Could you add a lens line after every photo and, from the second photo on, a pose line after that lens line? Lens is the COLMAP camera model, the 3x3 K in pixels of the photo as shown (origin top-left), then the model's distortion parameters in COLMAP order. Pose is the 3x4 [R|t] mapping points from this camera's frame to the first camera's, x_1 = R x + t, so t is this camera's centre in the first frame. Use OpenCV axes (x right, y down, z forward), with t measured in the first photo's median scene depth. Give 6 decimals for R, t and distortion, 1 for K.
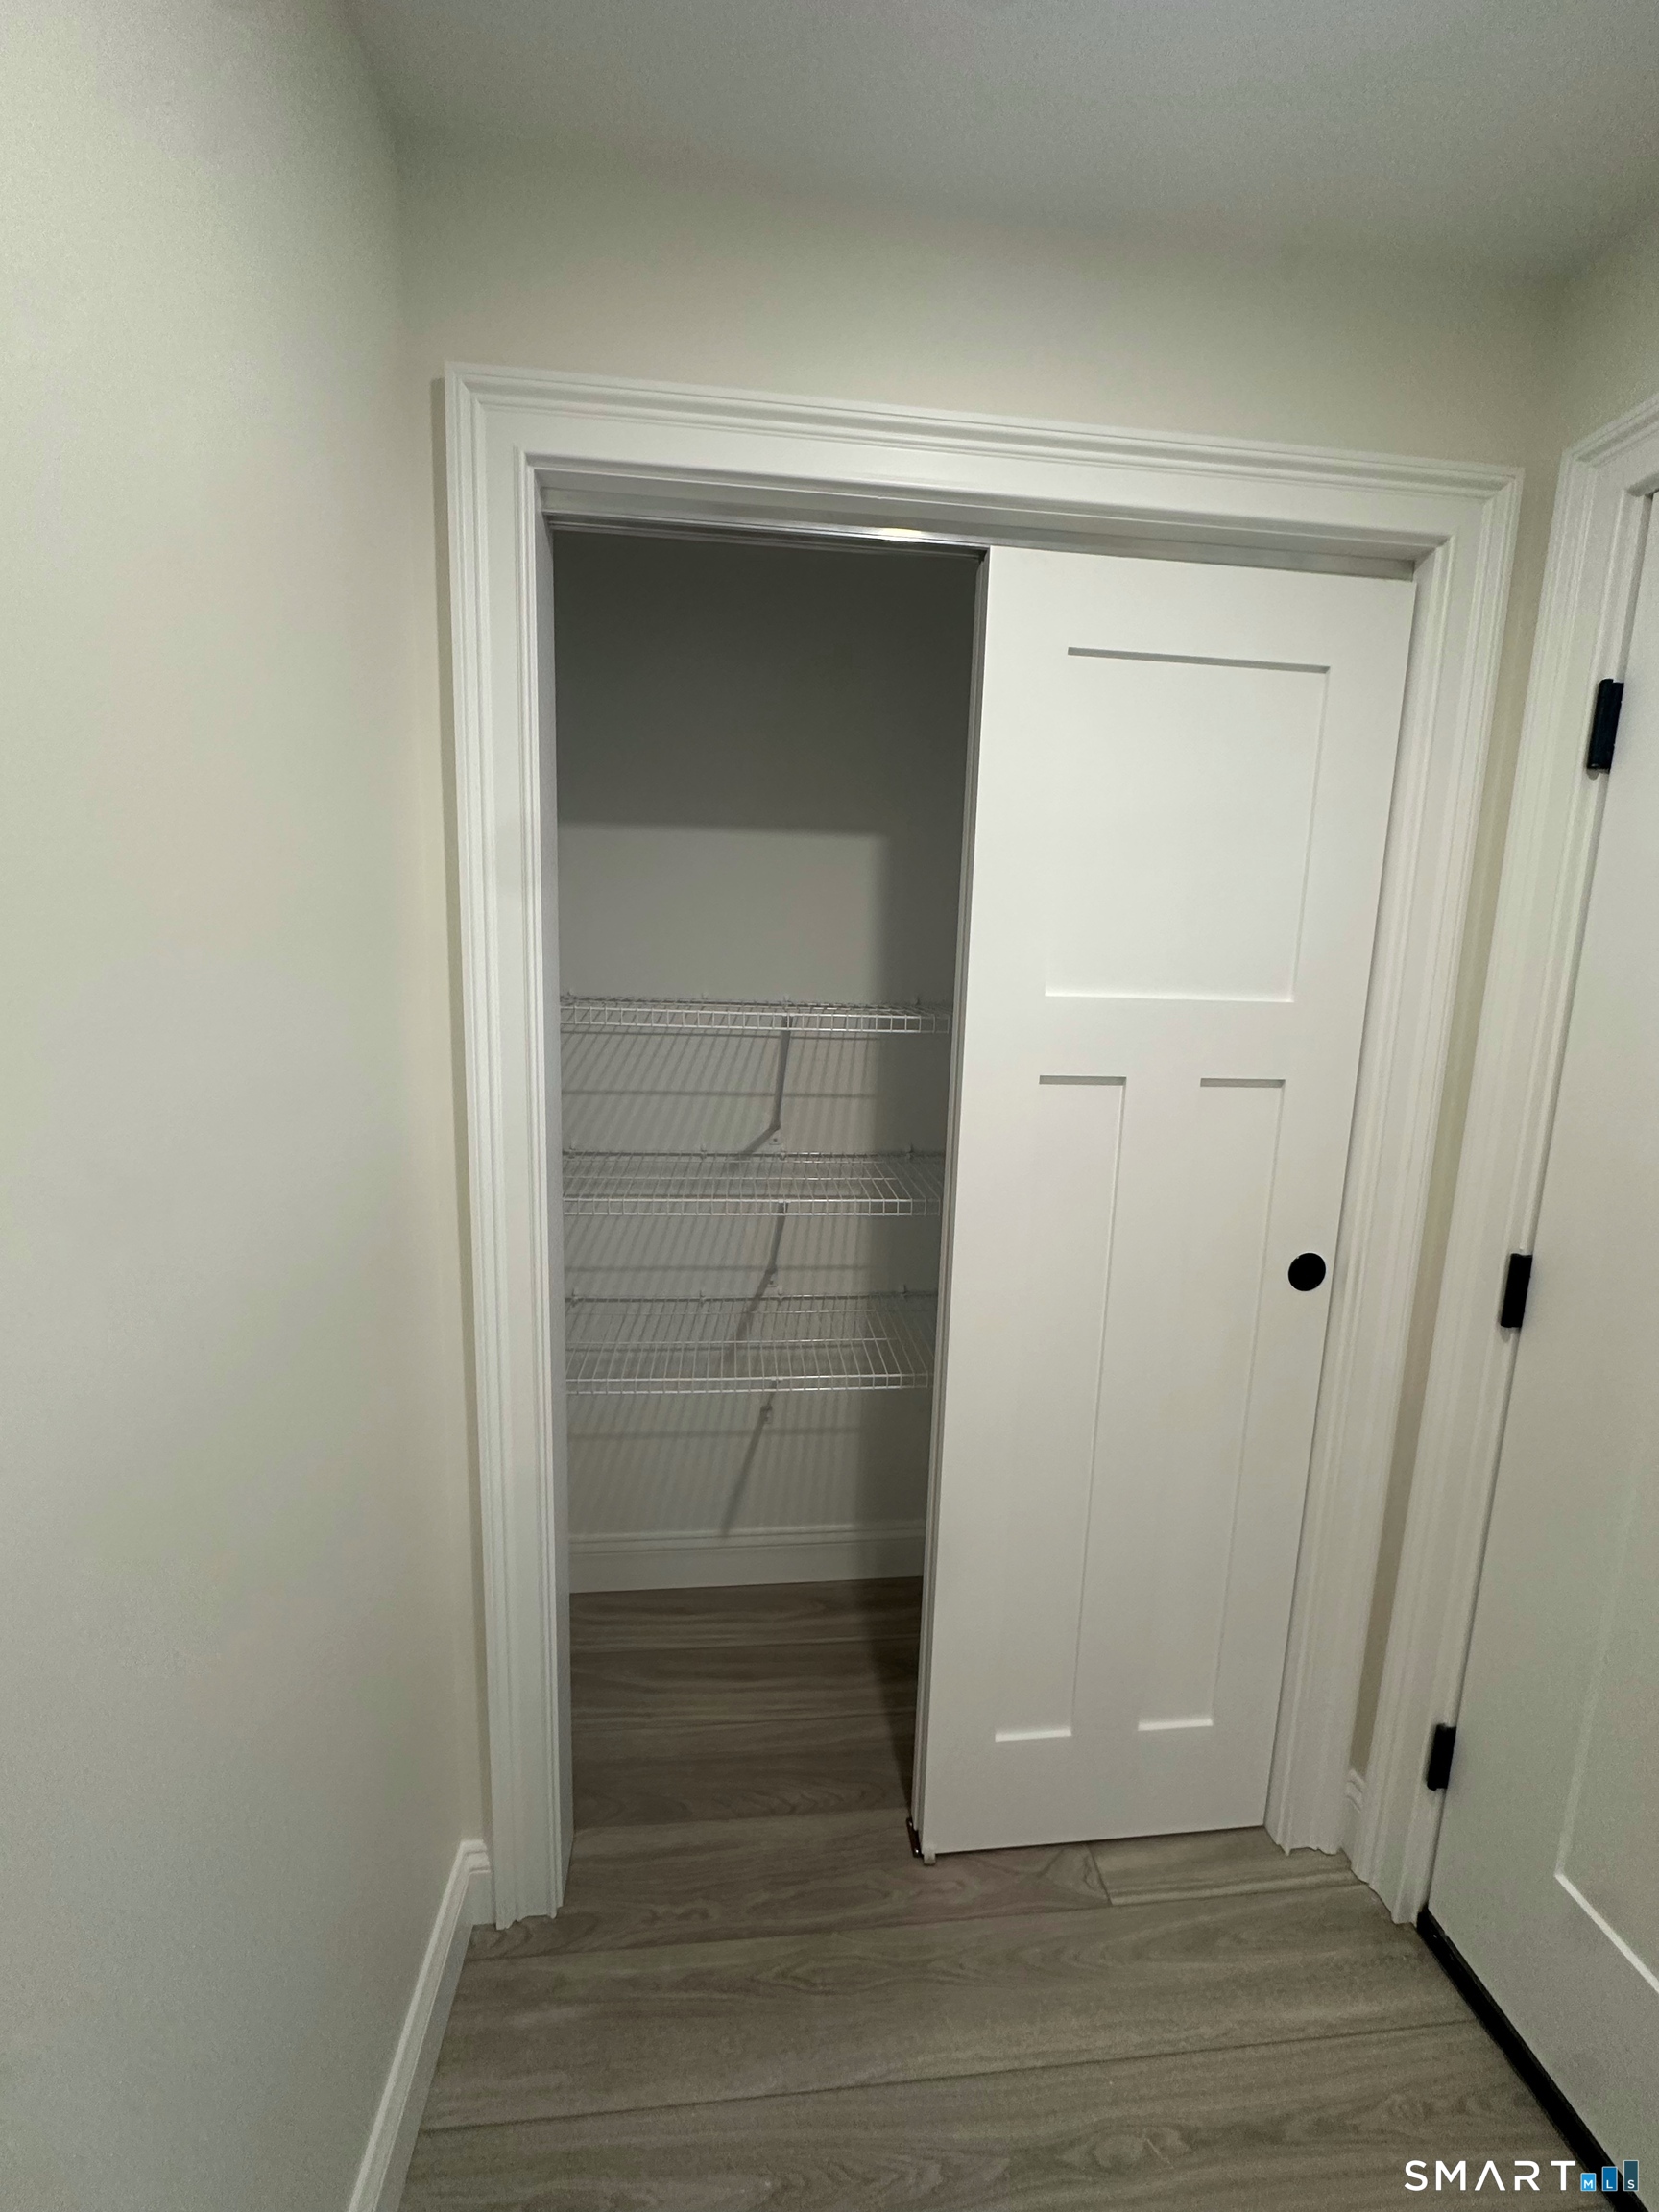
lens RADIAL K [[880.9, 0, 828.1], [0, 880.9, 1101.5], [0, 0, 1]] dist [-0.000442, -0.000650]
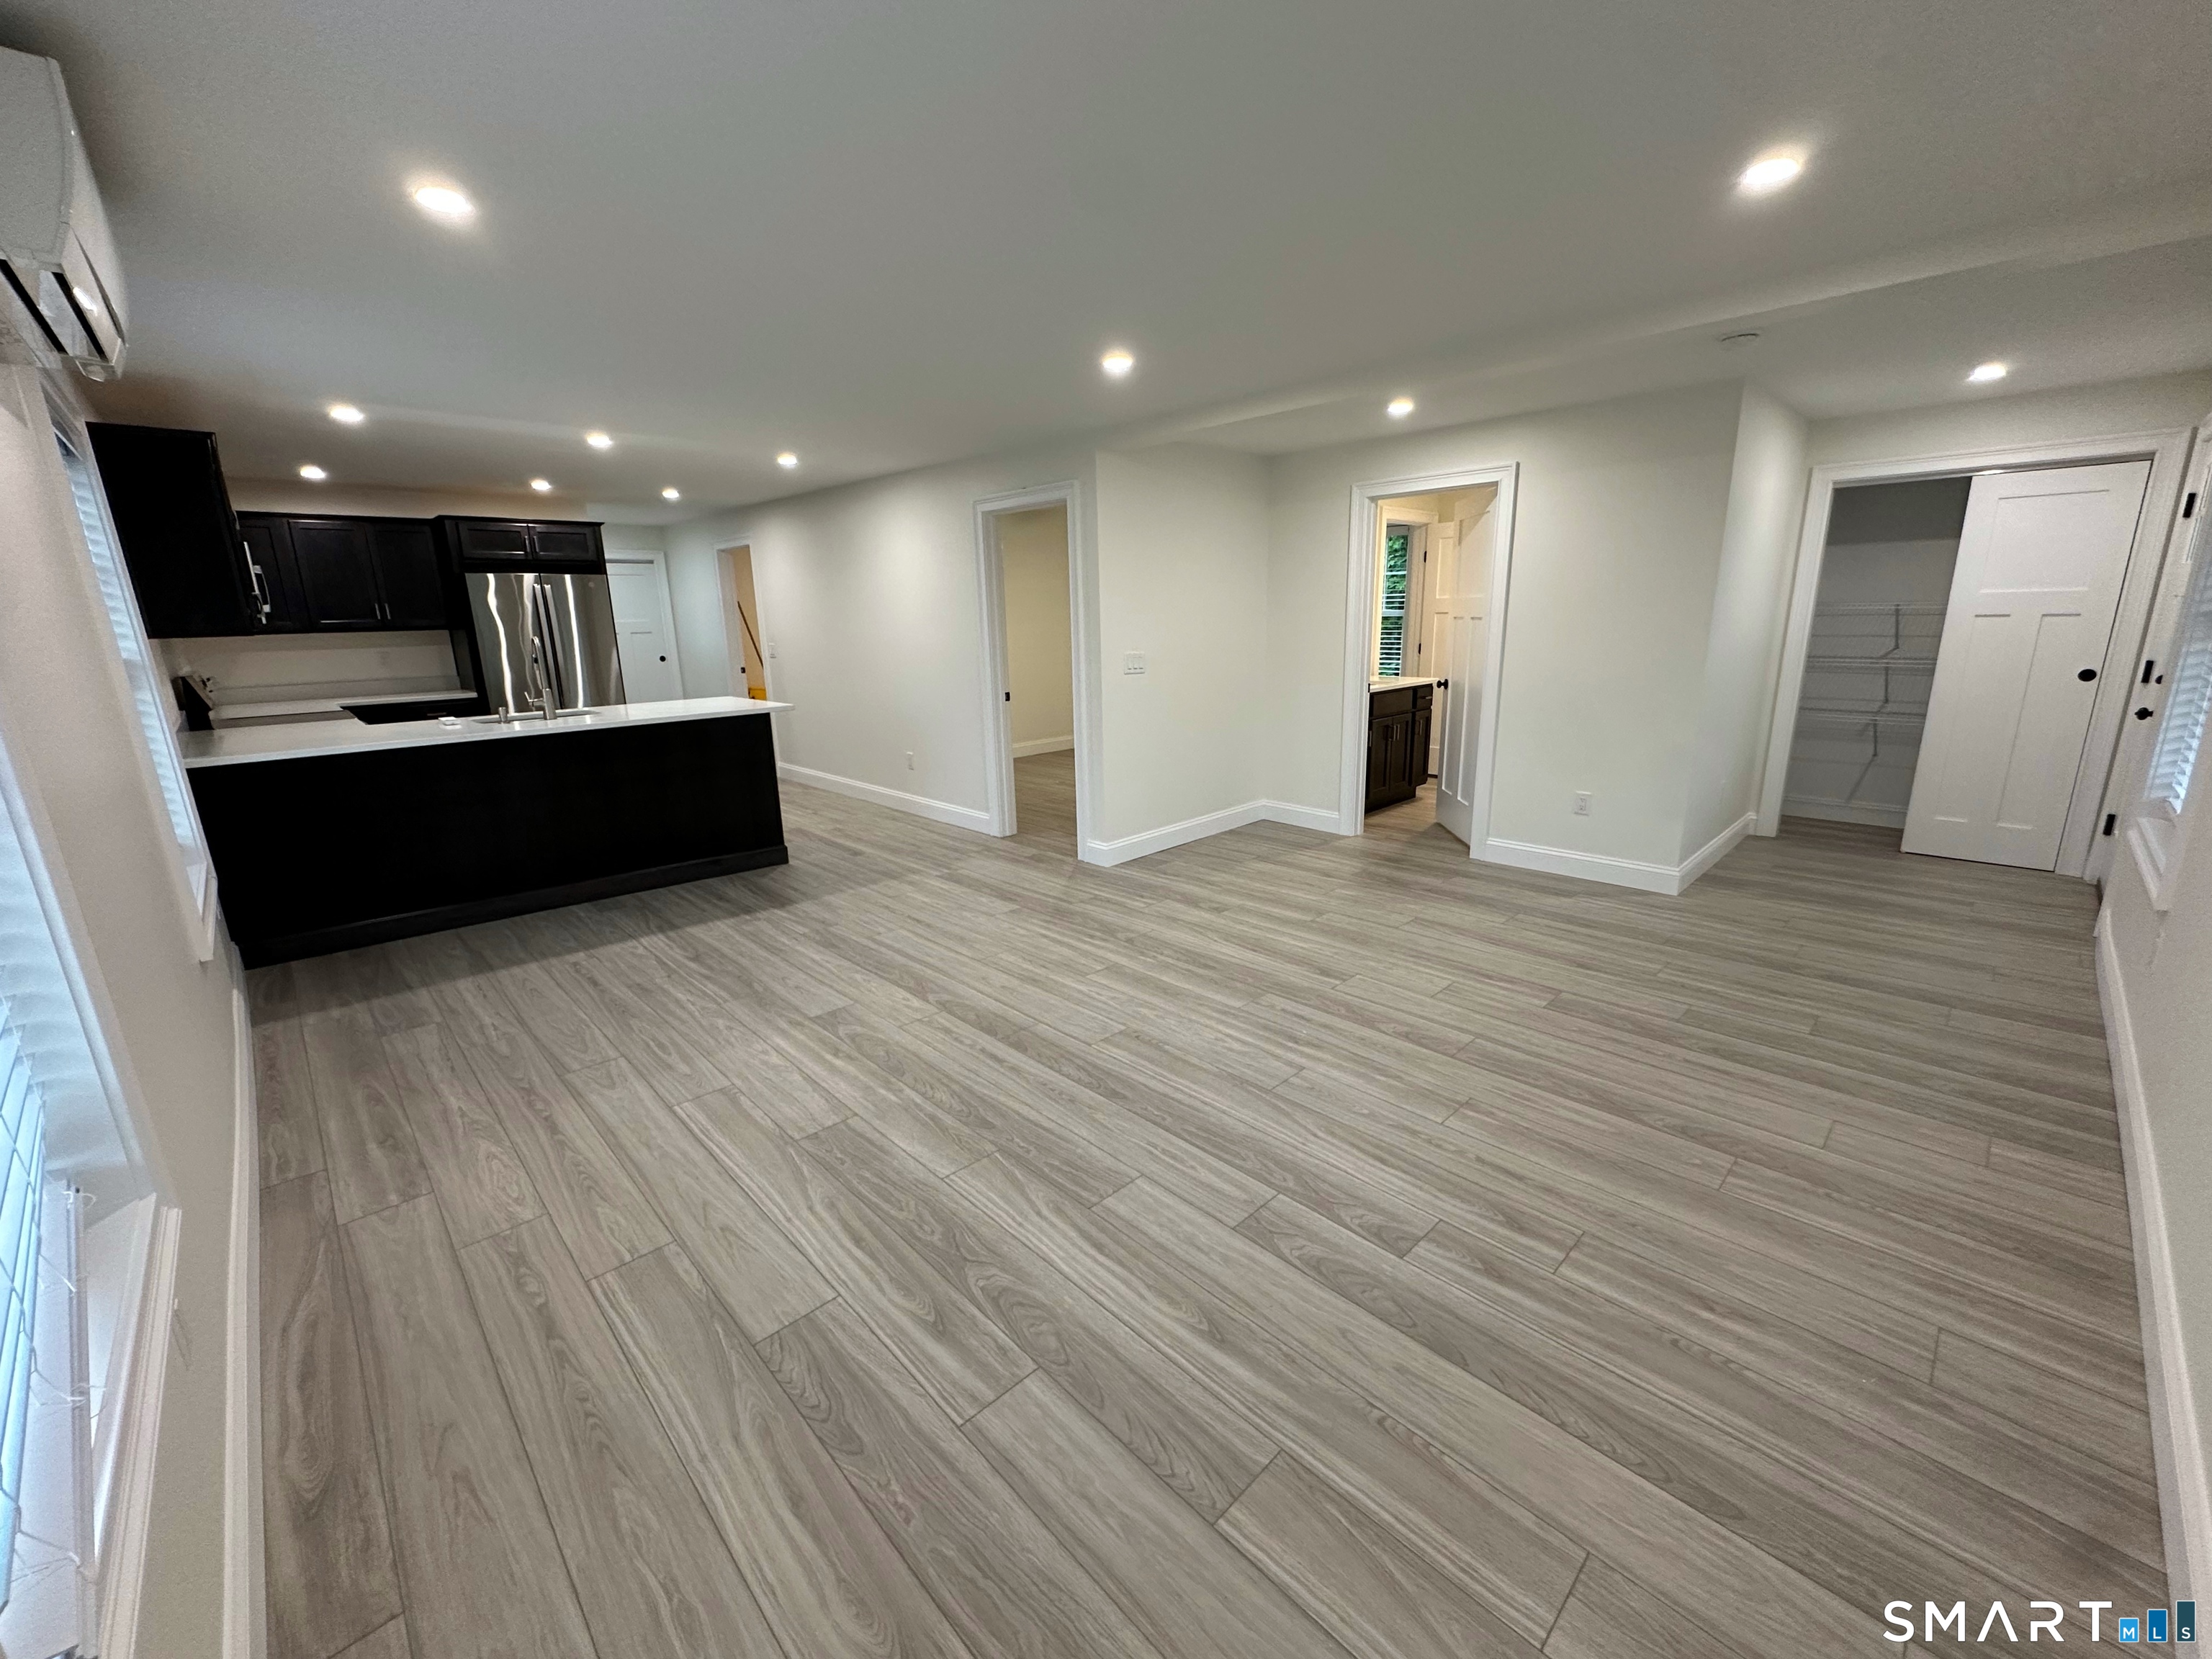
lens RADIAL K [[880.9, 0, 1110.7], [0, 880.9, 826.7], [0, 0, 1]] dist [-0.000442, -0.000650]
pose [[0.616286, 0.141811, -0.774649, 0.857652], [-0.069367, 0.989605, 0.125975, 0.549523], [0.784461, -0.023902, 0.619717, -3.558146]]
